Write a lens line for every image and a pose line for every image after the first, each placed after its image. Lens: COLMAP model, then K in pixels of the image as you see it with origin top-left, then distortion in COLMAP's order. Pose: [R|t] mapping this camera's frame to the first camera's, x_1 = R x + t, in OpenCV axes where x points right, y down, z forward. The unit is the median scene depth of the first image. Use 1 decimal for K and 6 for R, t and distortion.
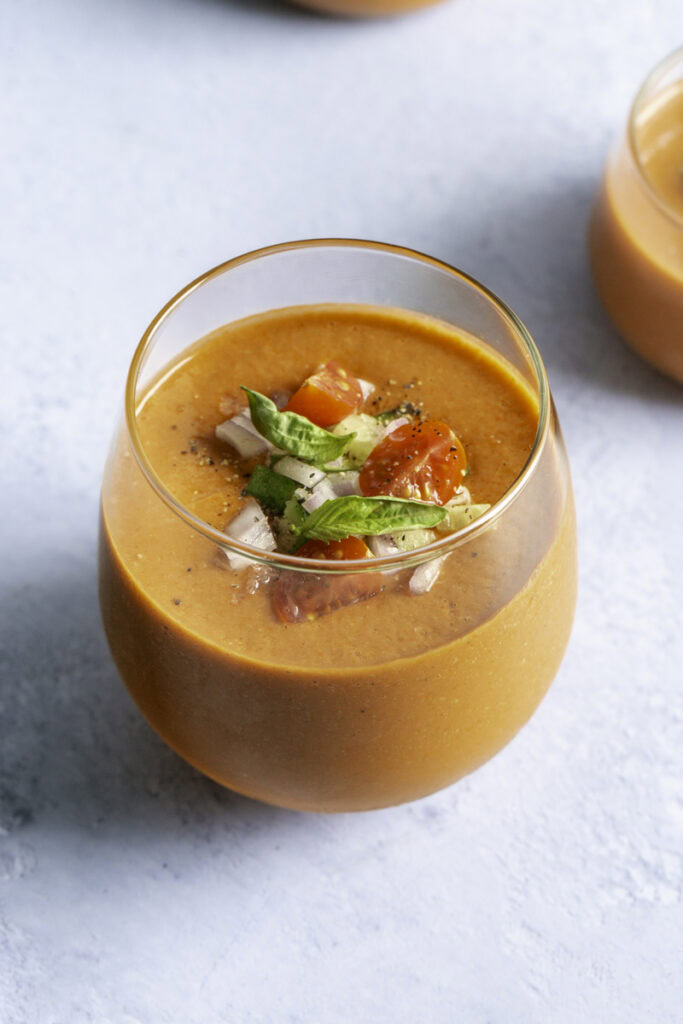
lens RADIAL K [[3229.2, 0, 377.1], [0, 3229.2, 481.2], [0, 0, 1]] dist [0.034459, 0.000000]
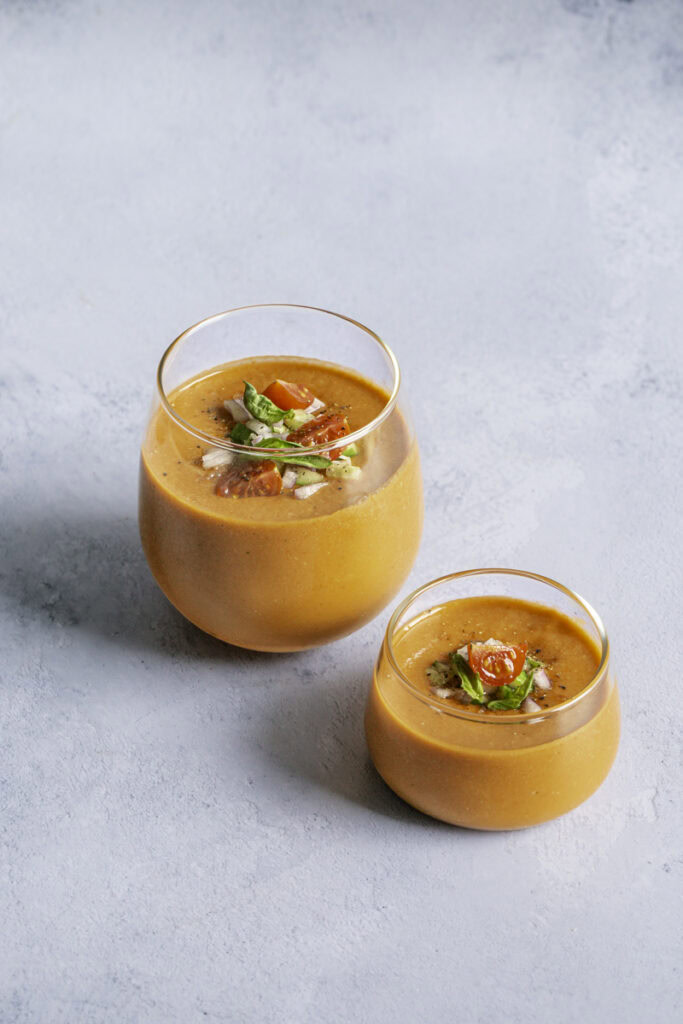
lens RADIAL K [[3229.2, 0, 338.5], [0, 3229.2, 512.4], [0, 0, 1]] dist [0.034459, 0.000000]
pose [[0.947687, 0.192857, -0.254355, 0.447861], [-0.247010, 0.947791, -0.201687, 0.364126], [0.202179, 0.253965, 0.945847, -0.586848]]
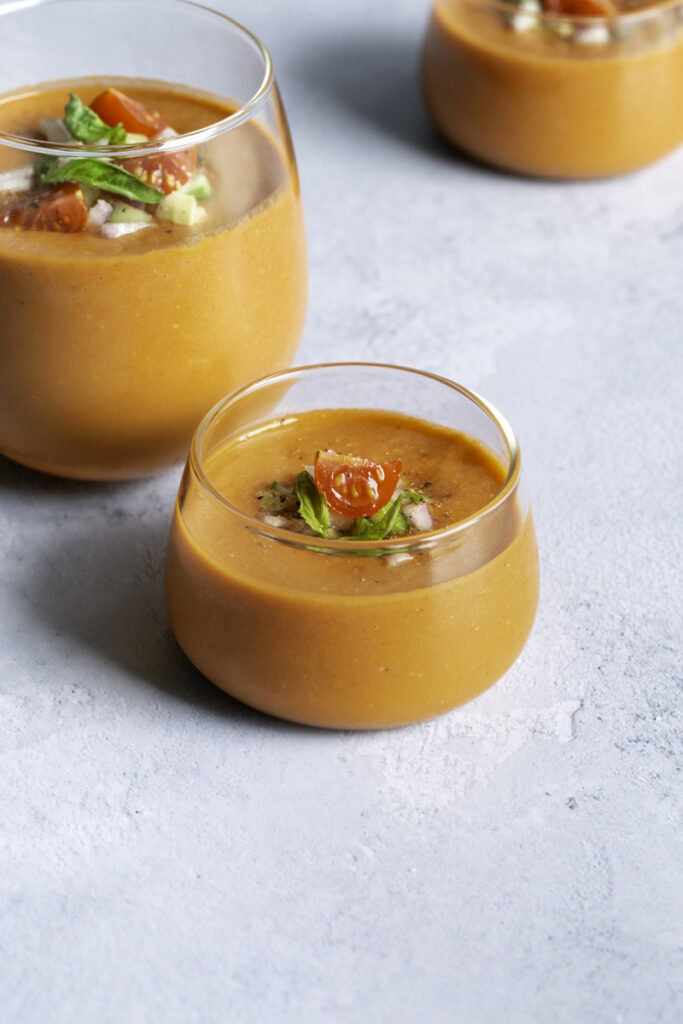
lens RADIAL K [[3229.2, 0, 345.0], [0, 3229.2, 513.3], [0, 0, 1]] dist [0.034459, 0.000000]
pose [[0.895756, 0.249138, -0.368173, 0.530309], [-0.356110, 0.897886, -0.258817, 0.384892], [0.266096, 0.362947, 0.893007, -0.006156]]
